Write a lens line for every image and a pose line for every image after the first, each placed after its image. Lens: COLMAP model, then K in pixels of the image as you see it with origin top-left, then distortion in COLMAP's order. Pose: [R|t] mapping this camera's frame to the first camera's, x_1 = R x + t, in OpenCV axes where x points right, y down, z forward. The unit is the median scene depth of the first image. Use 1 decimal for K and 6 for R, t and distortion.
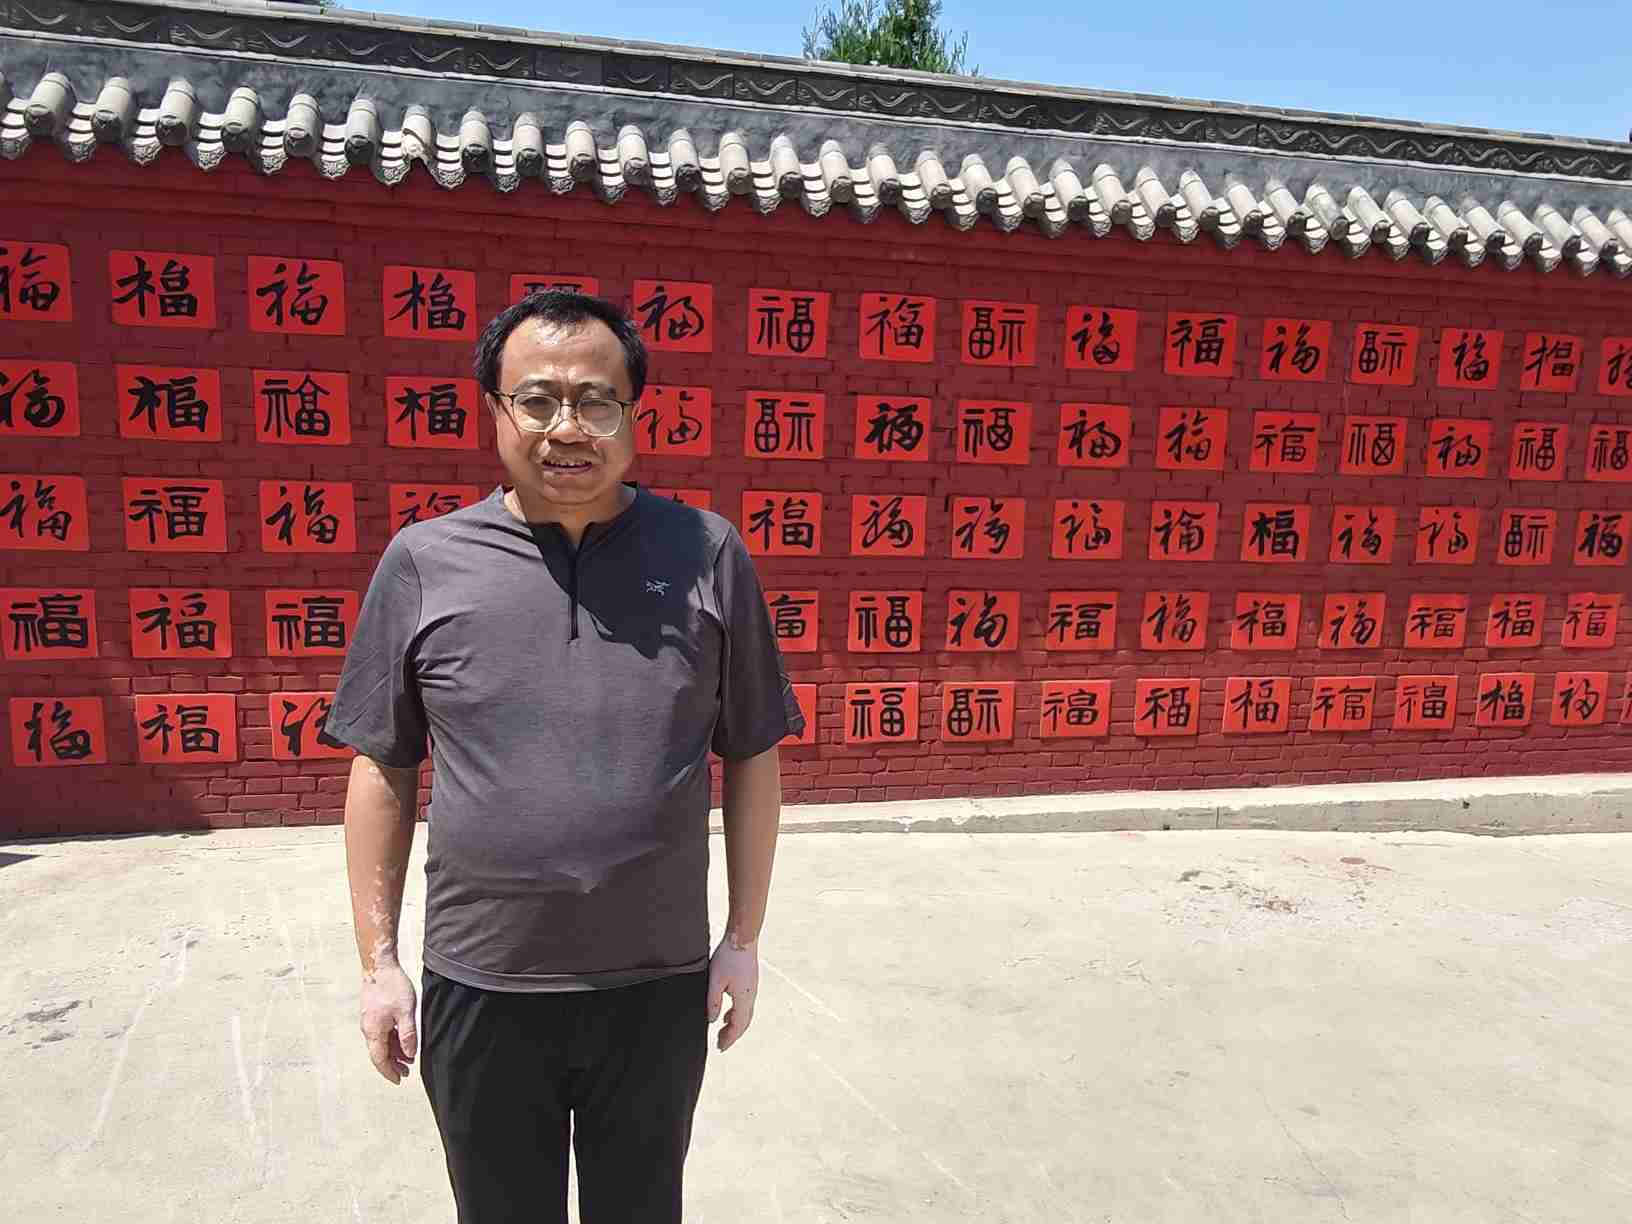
lens RADIAL K [[1239.7, 0, 826.9], [0, 1239.7, 658.4], [0, 0, 1]] dist [0.008161, 0.004180]
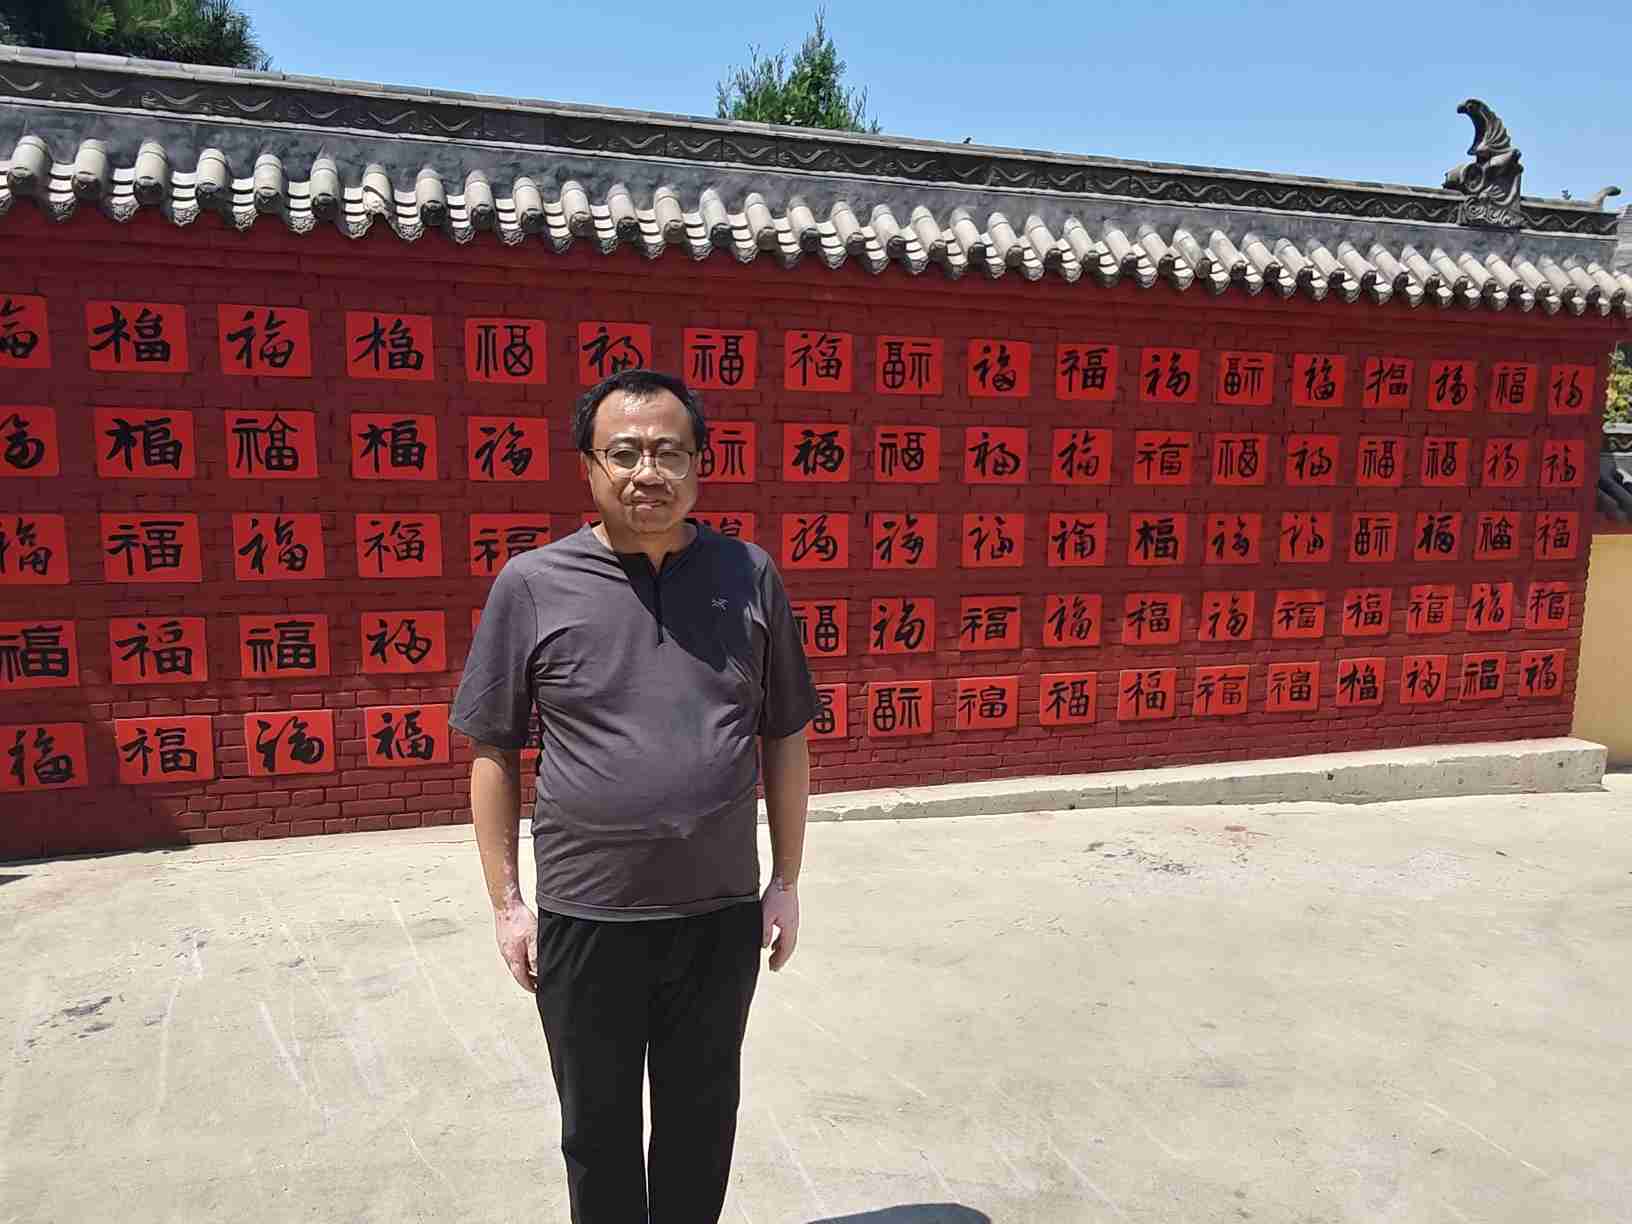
lens RADIAL K [[1239.7, 0, 820.0], [0, 1239.7, 663.5], [0, 0, 1]] dist [0.008161, 0.004180]
pose [[0.995897, -0.033147, 0.084203, -0.044443], [0.033842, 0.999404, -0.006846, 0.009368], [-0.083925, 0.009668, 0.996425, -0.097656]]
